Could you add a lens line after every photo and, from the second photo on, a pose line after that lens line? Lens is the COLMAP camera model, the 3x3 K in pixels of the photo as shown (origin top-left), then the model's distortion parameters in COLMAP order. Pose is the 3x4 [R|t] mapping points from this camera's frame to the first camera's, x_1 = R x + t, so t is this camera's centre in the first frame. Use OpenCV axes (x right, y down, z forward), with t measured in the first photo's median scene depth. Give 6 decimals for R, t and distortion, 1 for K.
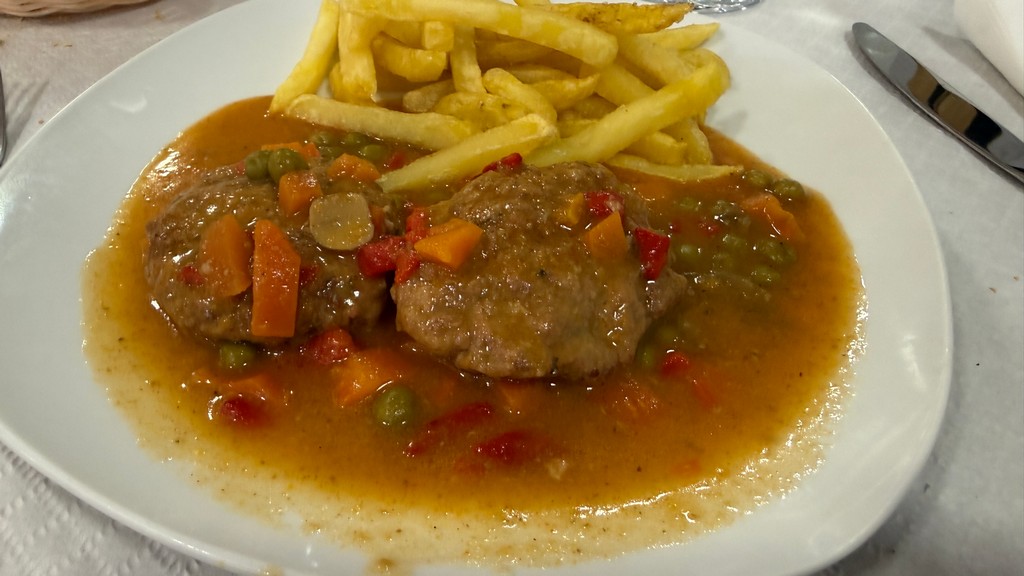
lens RADIAL K [[755.4, 0, 512.0], [0, 755.4, 288.0], [0, 0, 1]] dist [-0.029288, -0.000461]
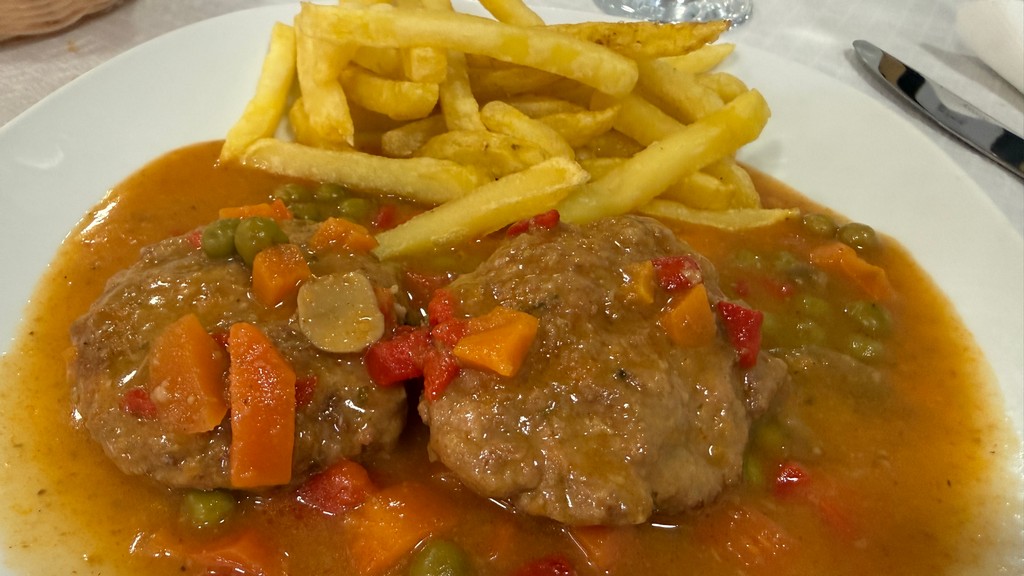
lens RADIAL K [[755.4, 0, 512.0], [0, 755.4, 288.0], [0, 0, 1]] dist [-0.029288, -0.000461]
pose [[0.994964, -0.047062, 0.088502, -0.111967], [0.049594, 0.998414, -0.026634, -0.077623], [-0.087108, 0.030889, 0.995720, 0.215201]]
